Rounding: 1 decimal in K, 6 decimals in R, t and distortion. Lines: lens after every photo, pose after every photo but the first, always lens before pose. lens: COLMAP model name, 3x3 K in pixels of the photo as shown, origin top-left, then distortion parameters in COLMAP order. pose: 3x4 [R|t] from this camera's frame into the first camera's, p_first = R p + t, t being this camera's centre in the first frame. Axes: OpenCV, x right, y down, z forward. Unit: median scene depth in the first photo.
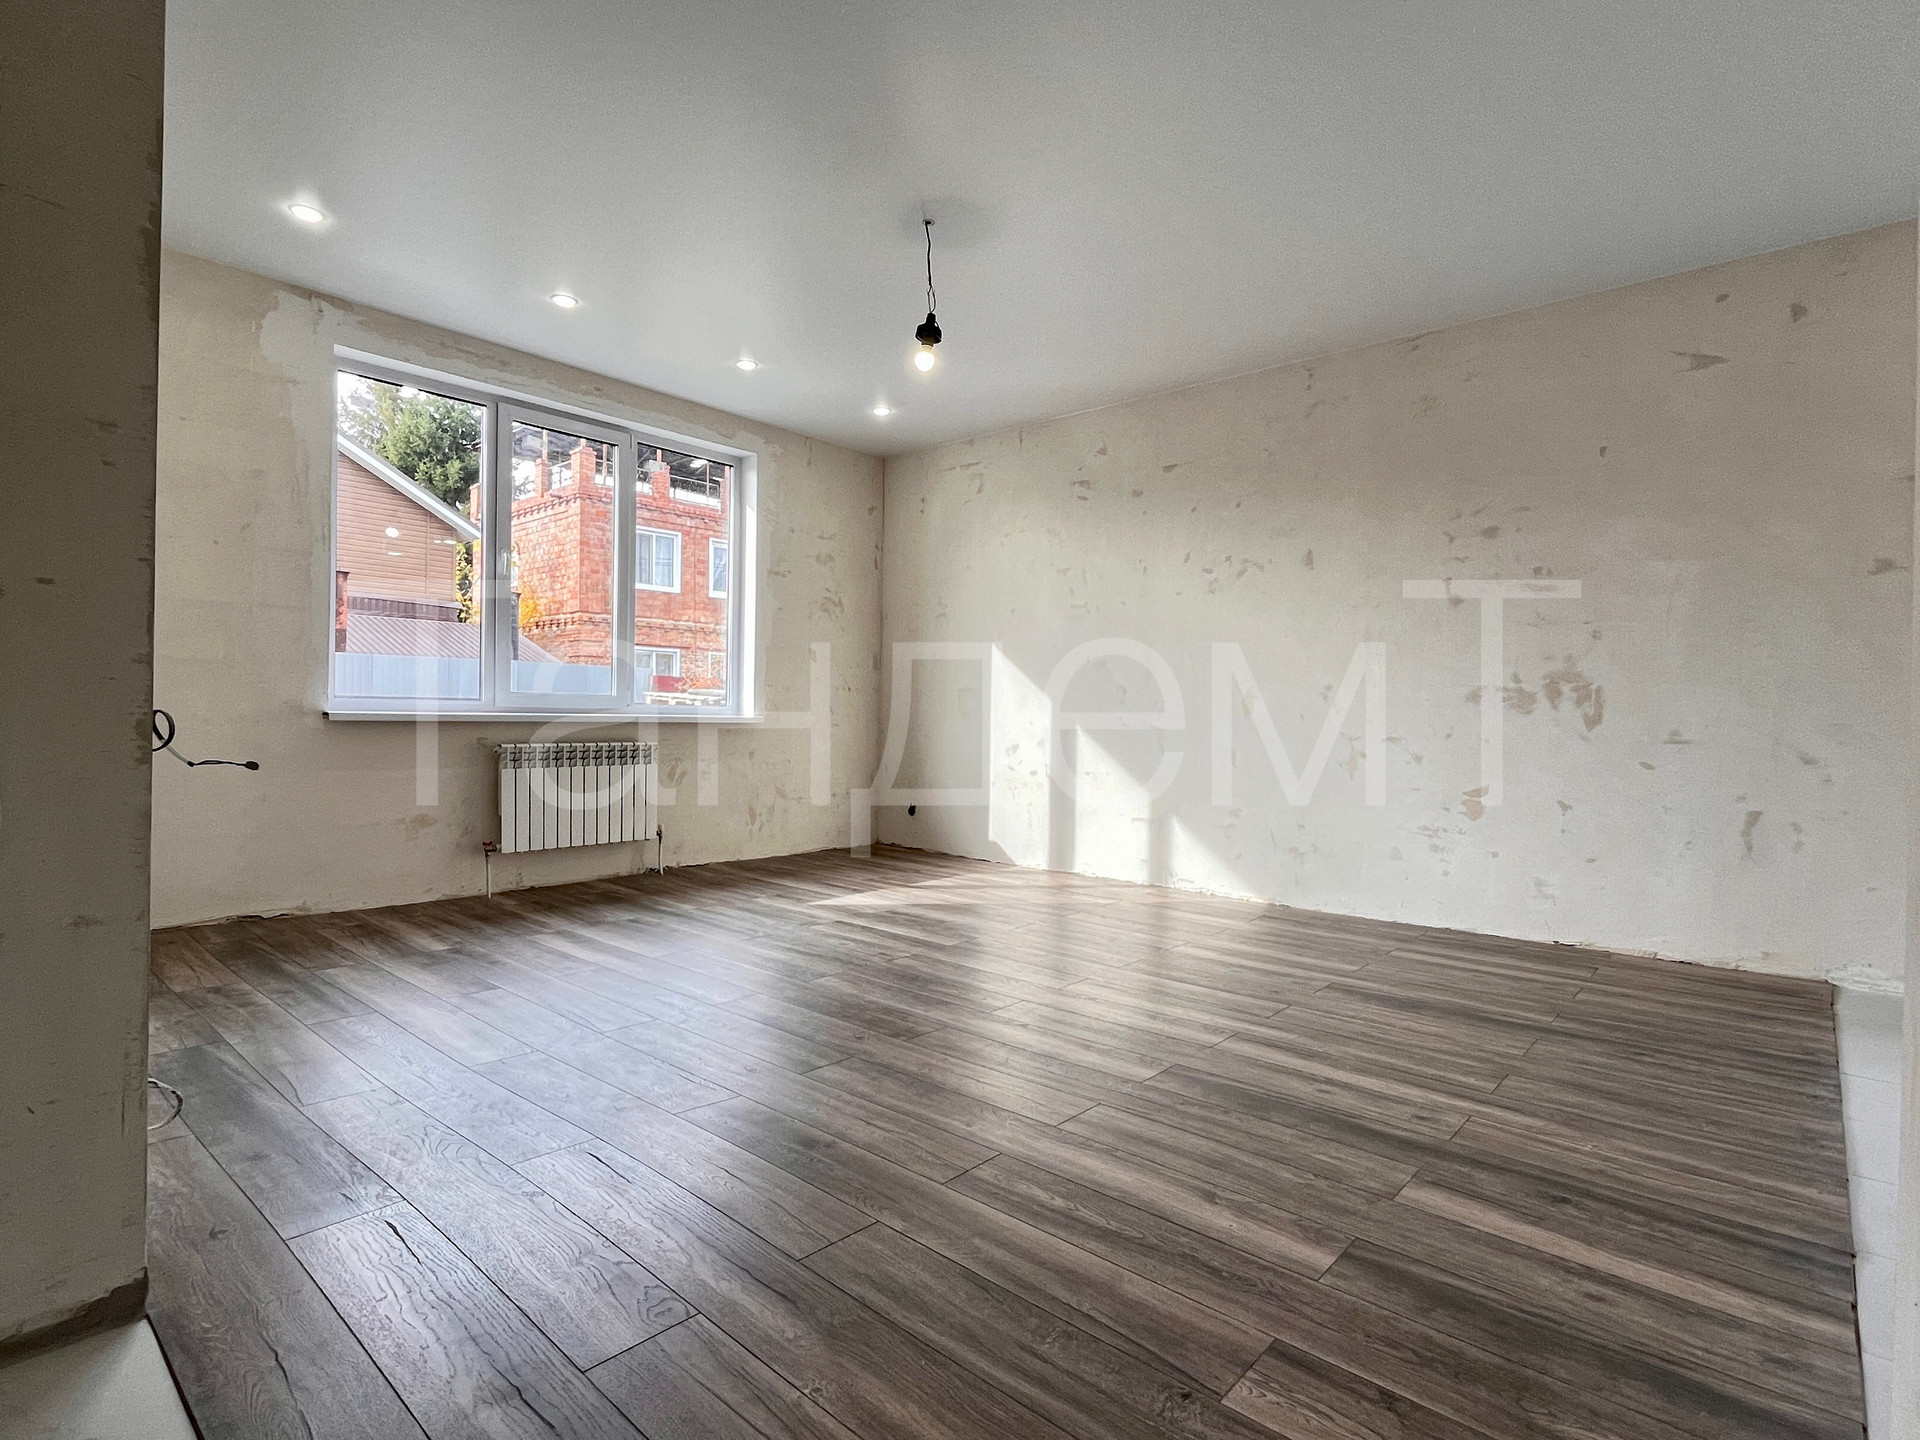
lens RADIAL K [[961.3, 0, 969.9], [0, 961.3, 722.4], [0, 0, 1]] dist [-0.002219, -0.001036]
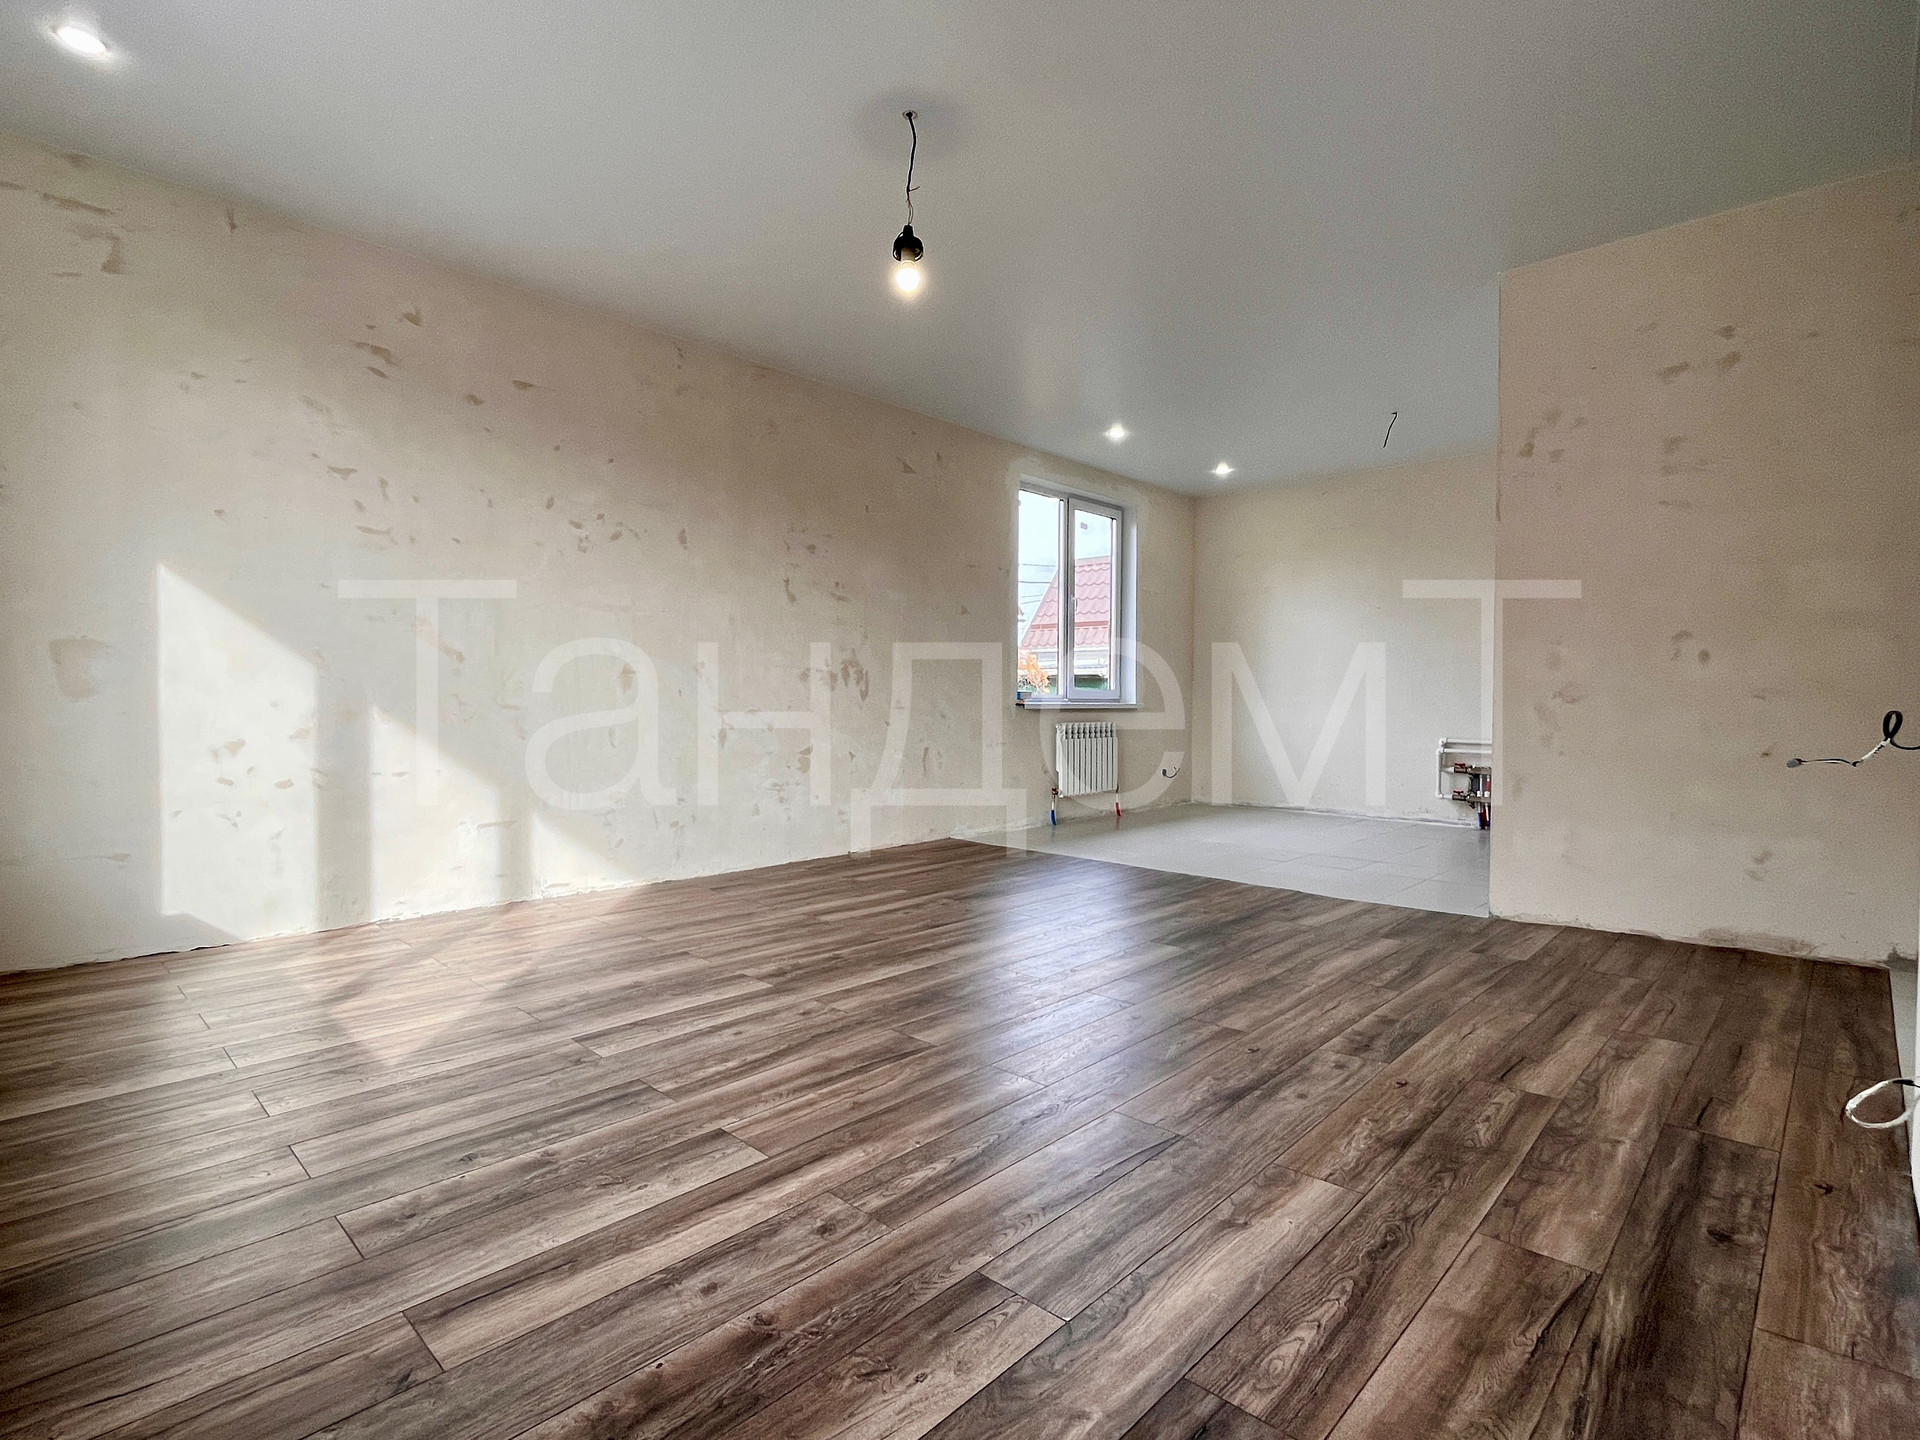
lens RADIAL K [[949.1, 0, 956.2], [0, 949.1, 720.1], [0, 0, 1]] dist [-0.001409, 0.000024]
pose [[0.044474, -0.038517, 0.998268, -0.717306], [0.001806, 0.999258, 0.038474, -0.016502], [-0.999009, 0.000092, 0.044511, 0.737928]]
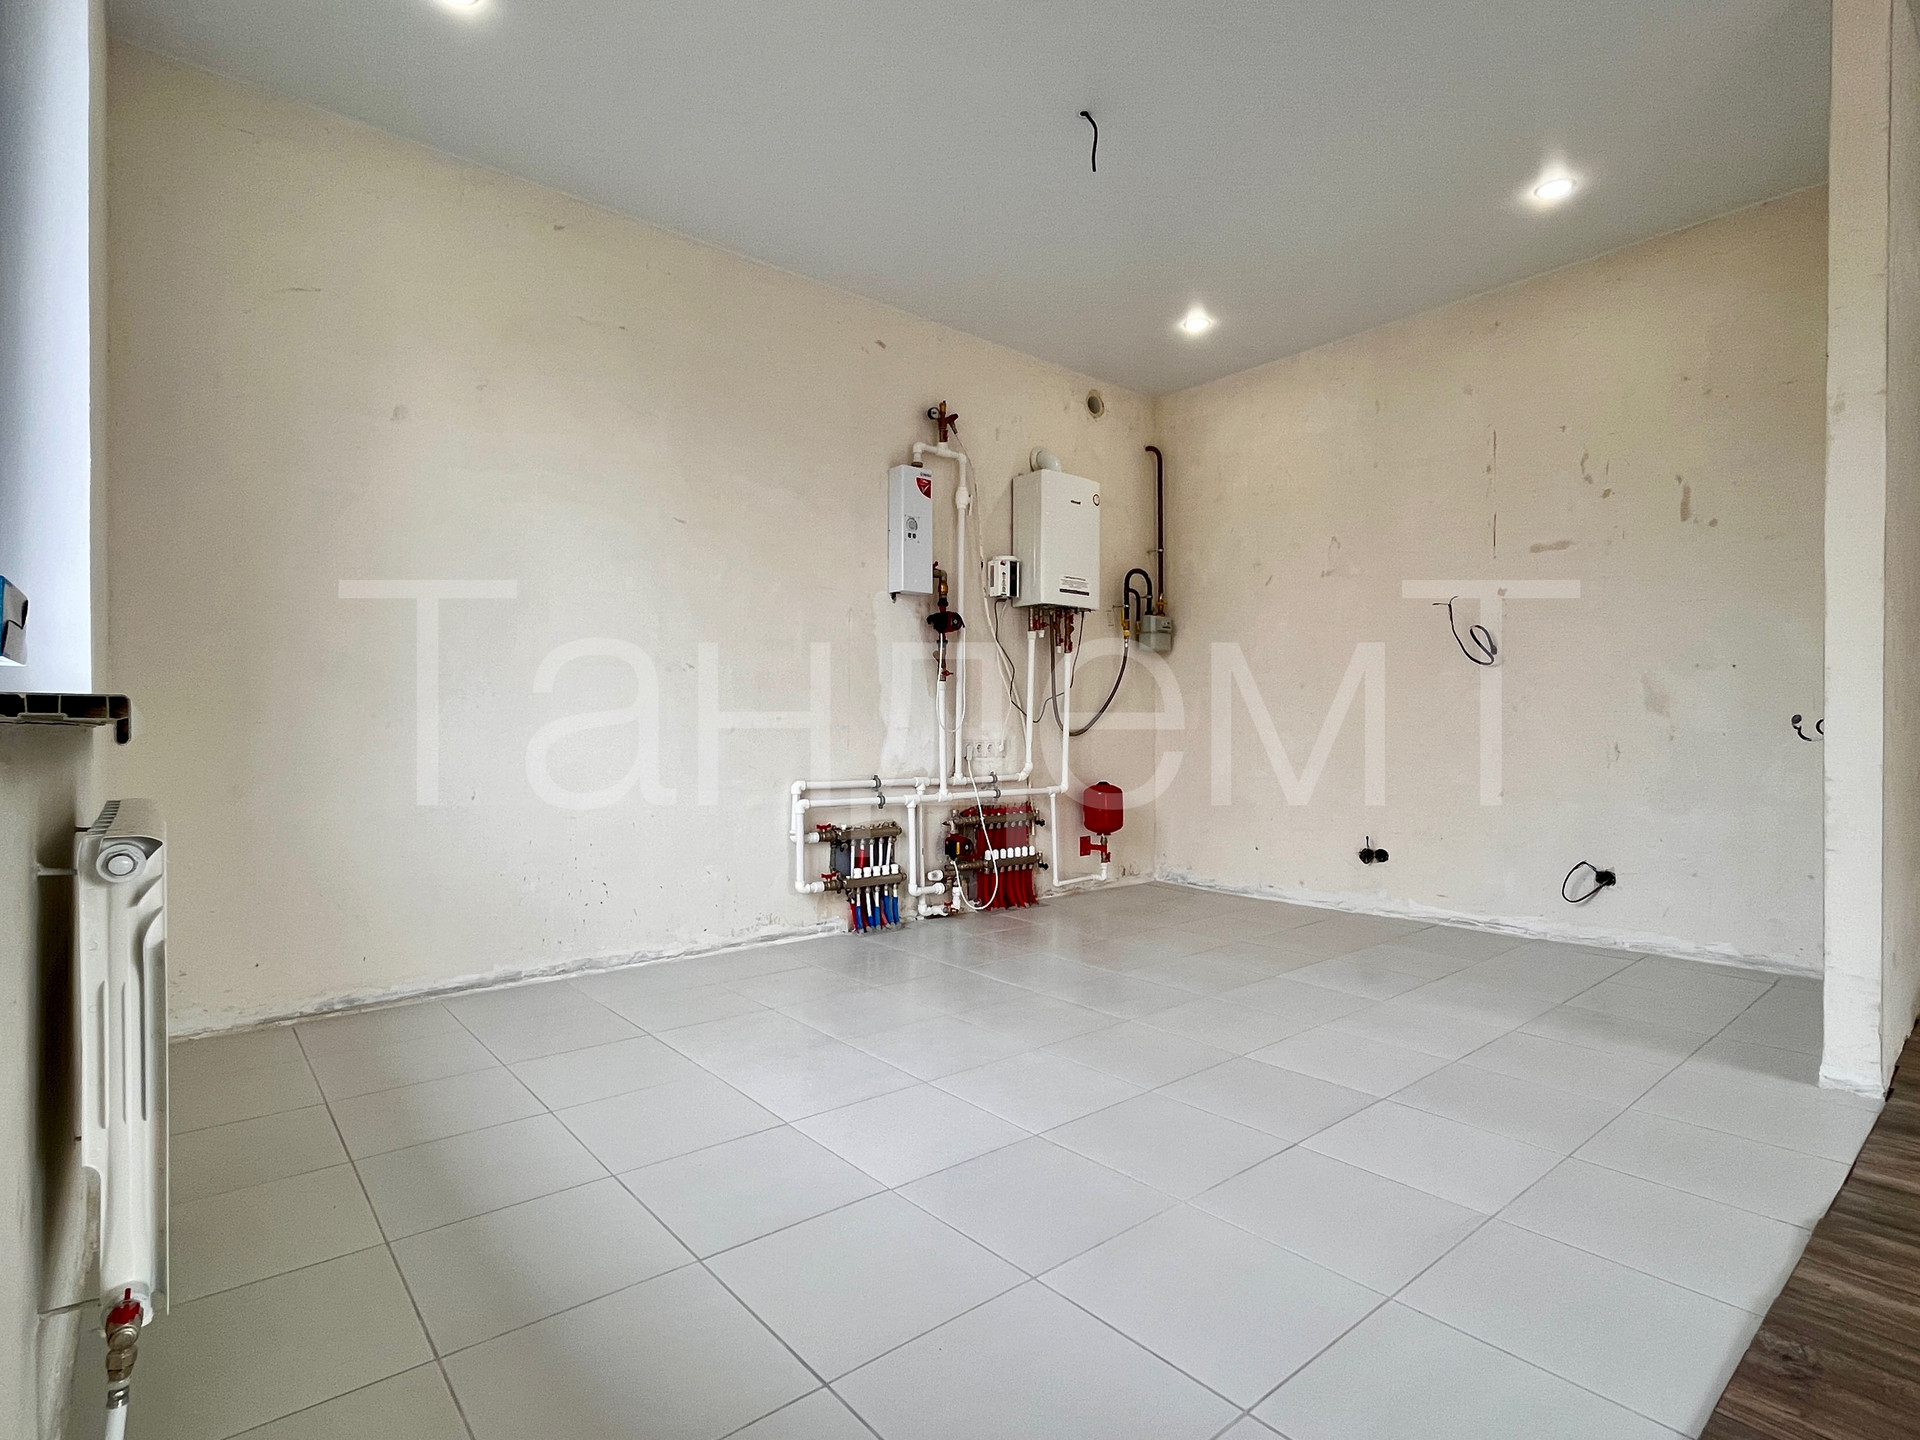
lens RADIAL K [[949.1, 0, 956.2], [0, 949.1, 720.1], [0, 0, 1]] dist [-0.001409, 0.000024]
pose [[-0.987875, -0.017531, 0.154257, 0.667388], [-0.017384, 0.999846, 0.002304, 0.016667], [-0.154274, -0.000406, -0.988028, 0.834960]]
